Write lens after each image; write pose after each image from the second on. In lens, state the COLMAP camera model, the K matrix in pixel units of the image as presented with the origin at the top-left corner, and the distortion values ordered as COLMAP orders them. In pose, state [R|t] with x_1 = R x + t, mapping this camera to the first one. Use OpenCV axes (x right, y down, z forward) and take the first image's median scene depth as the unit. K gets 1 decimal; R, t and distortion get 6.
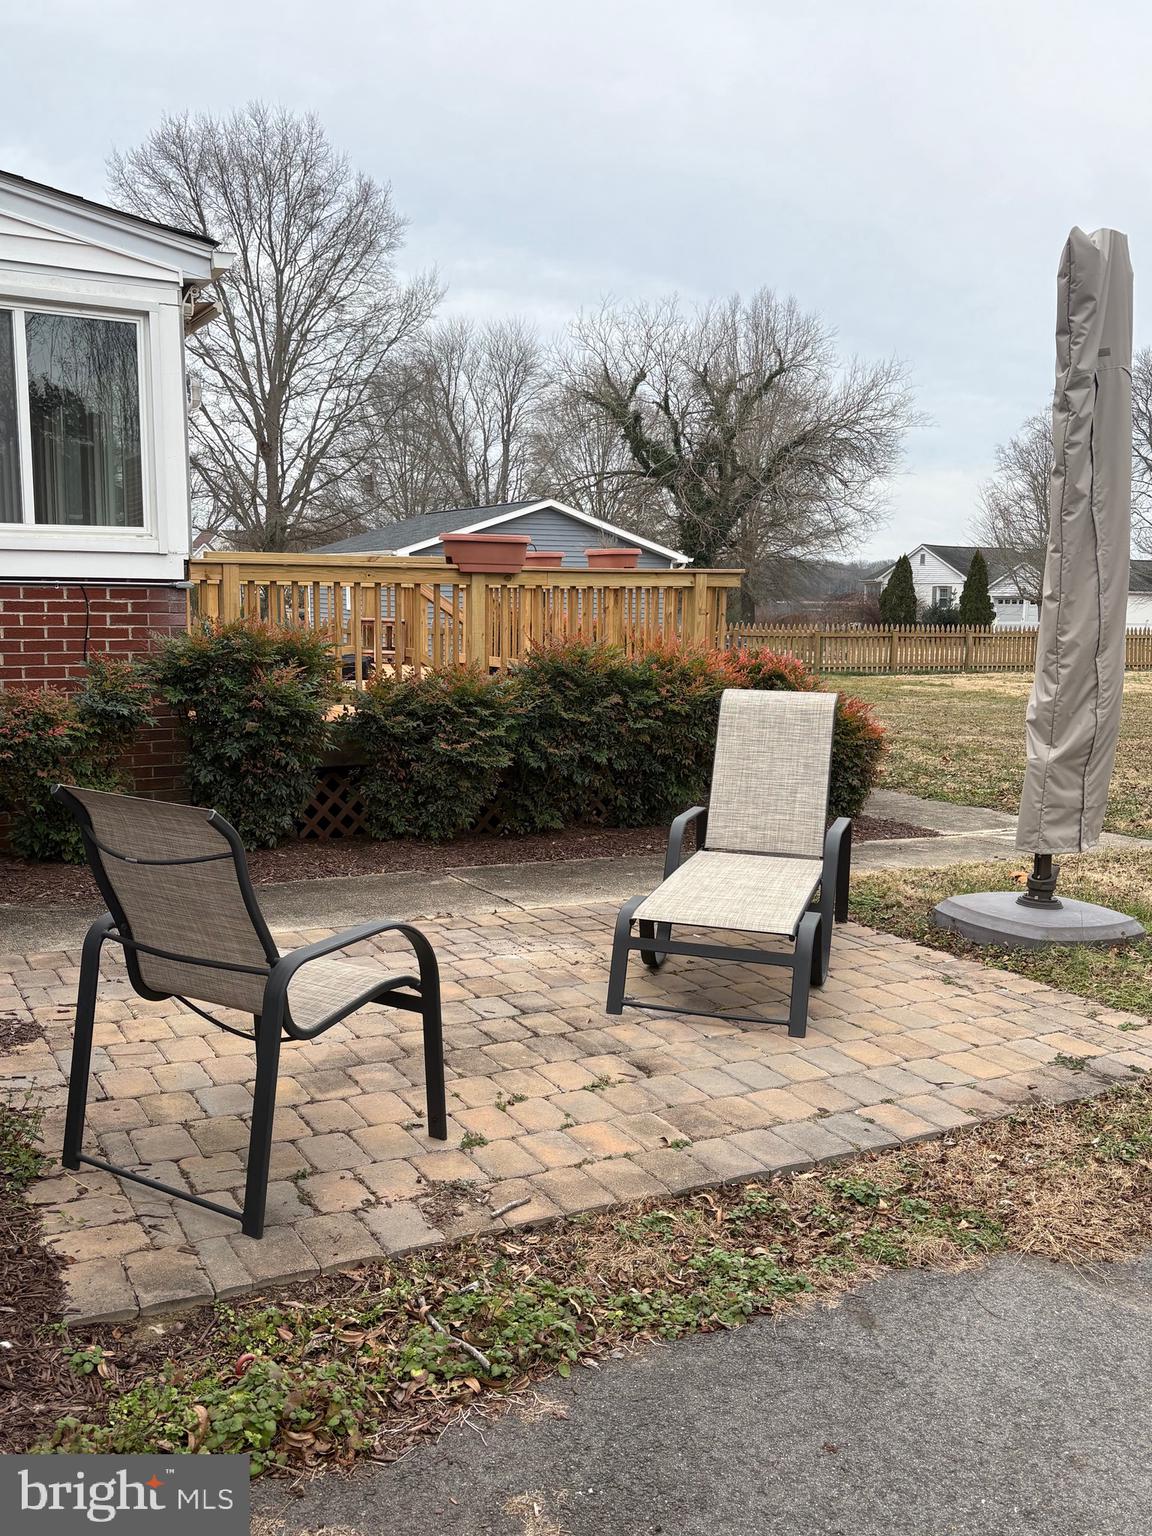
lens RADIAL K [[1364.0, 0, 575.7], [0, 1364.0, 766.4], [0, 0, 1]] dist [0.011173, 0.004577]
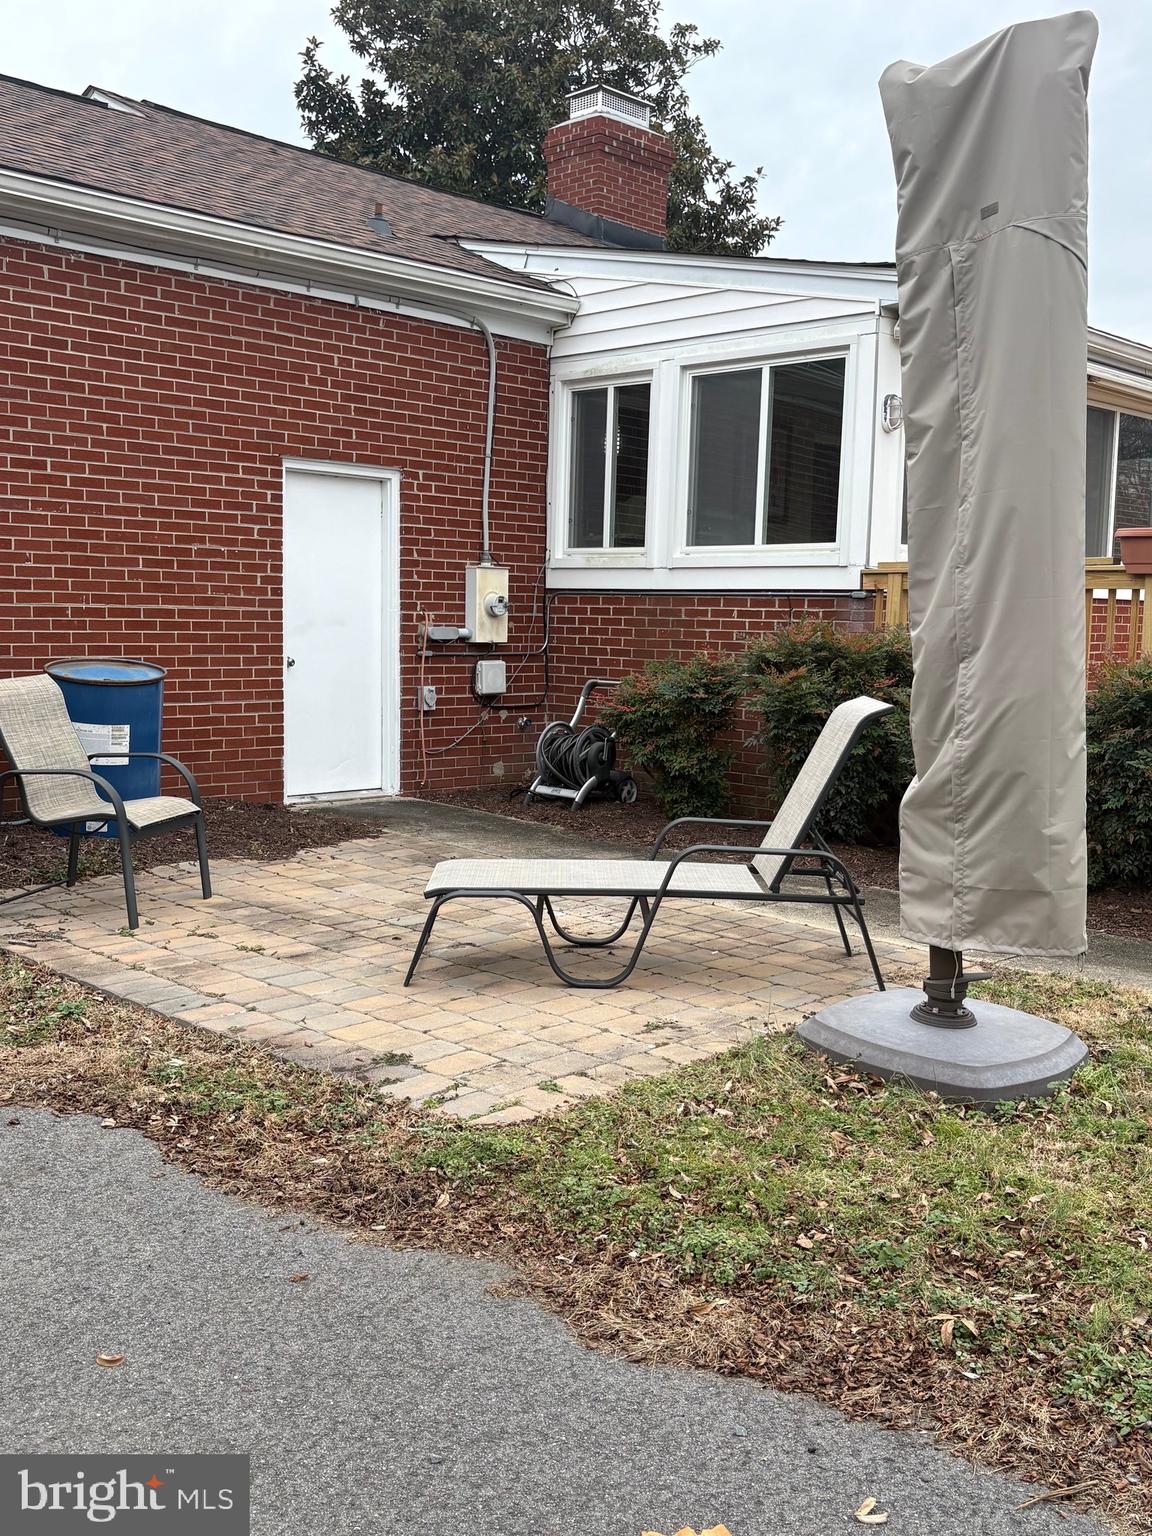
lens RADIAL K [[1513.6, 0, 575.2], [0, 1513.6, 769.7], [0, 0, 1]] dist [0.014452, 0.001868]
pose [[0.293144, 0.093255, -0.951509, 1.364644], [-0.139588, 0.988742, 0.053899, -0.052970], [0.945823, 0.117019, 0.302861, 0.777755]]
